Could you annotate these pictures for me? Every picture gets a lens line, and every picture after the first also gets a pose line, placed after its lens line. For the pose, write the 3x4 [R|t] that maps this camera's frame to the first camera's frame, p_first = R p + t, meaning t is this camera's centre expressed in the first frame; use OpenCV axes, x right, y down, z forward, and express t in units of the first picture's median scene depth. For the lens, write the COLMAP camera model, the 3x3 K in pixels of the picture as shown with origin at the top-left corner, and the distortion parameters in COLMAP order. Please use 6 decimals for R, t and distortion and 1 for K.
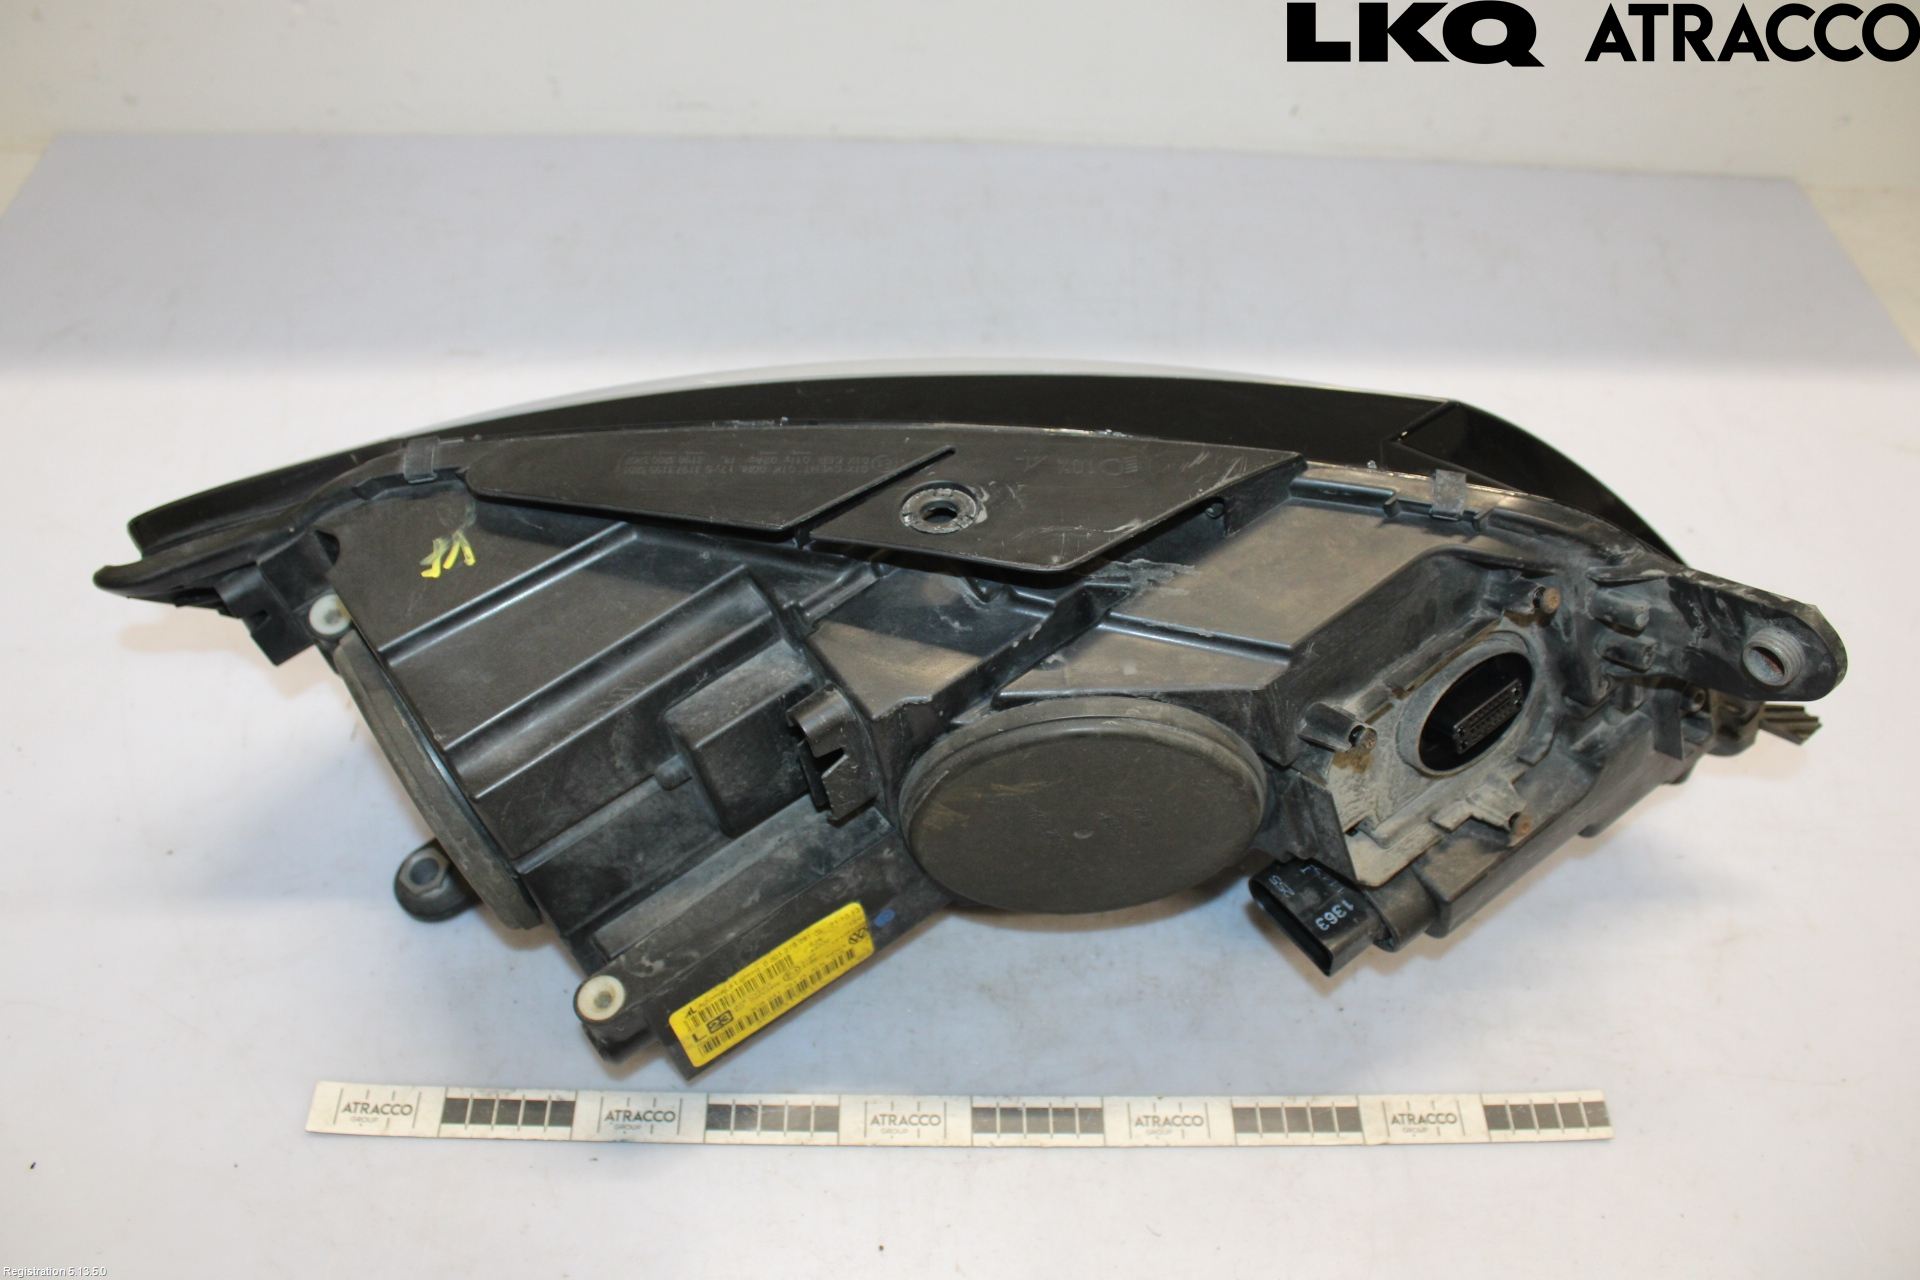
lens RADIAL K [[1608.1, 0, 959.4], [0, 1608.1, 611.2], [0, 0, 1]] dist [-0.113496, 0.003459]
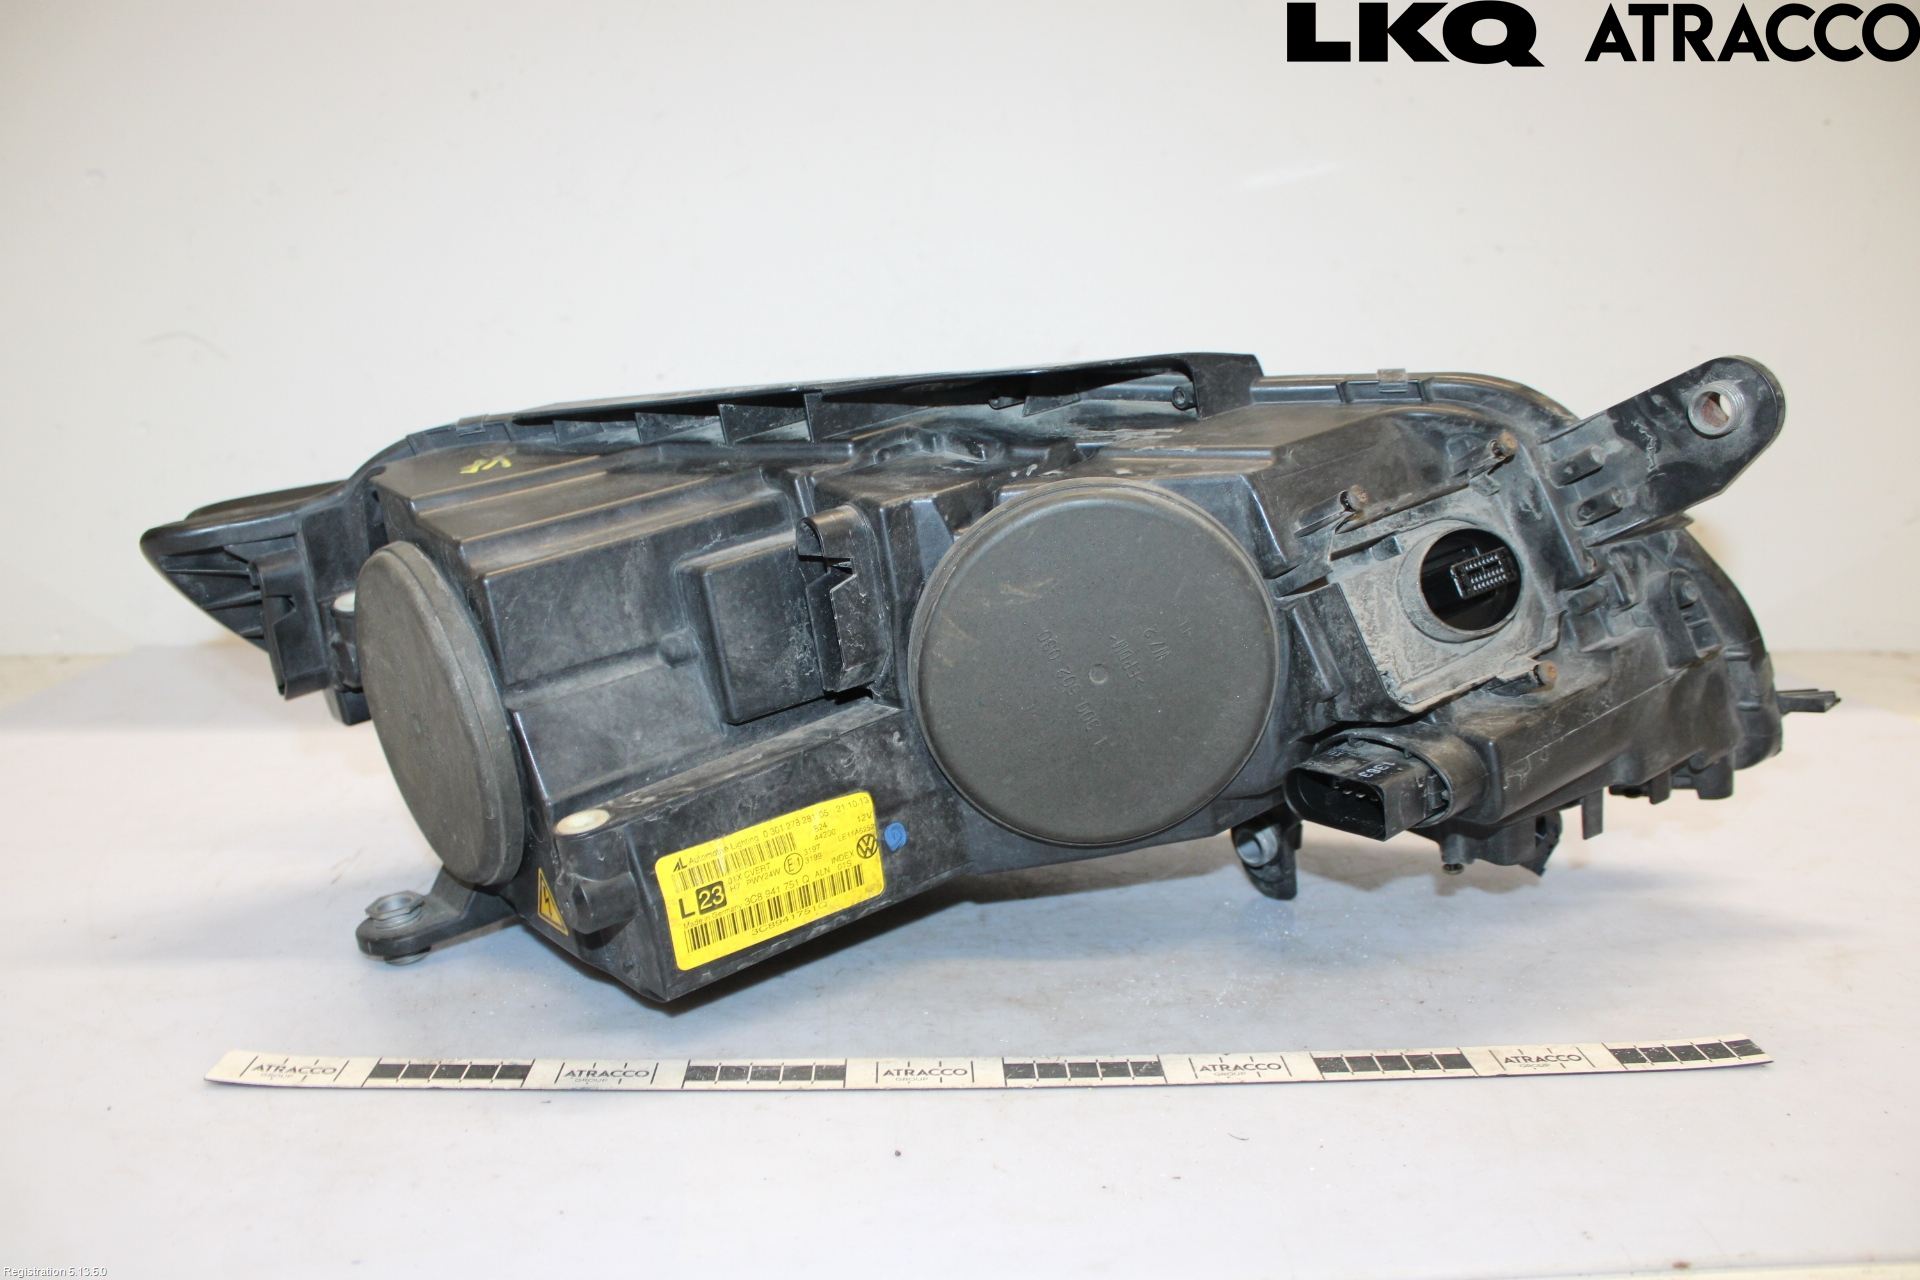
lens RADIAL K [[1608.1, 0, 959.4], [0, 1608.1, 611.2], [0, 0, 1]] dist [-0.113496, 0.003459]
pose [[0.998993, -0.042149, 0.015406, -0.019774], [0.042556, 0.780811, -0.623316, 0.698356], [0.014243, 0.623343, 0.781818, 0.209750]]
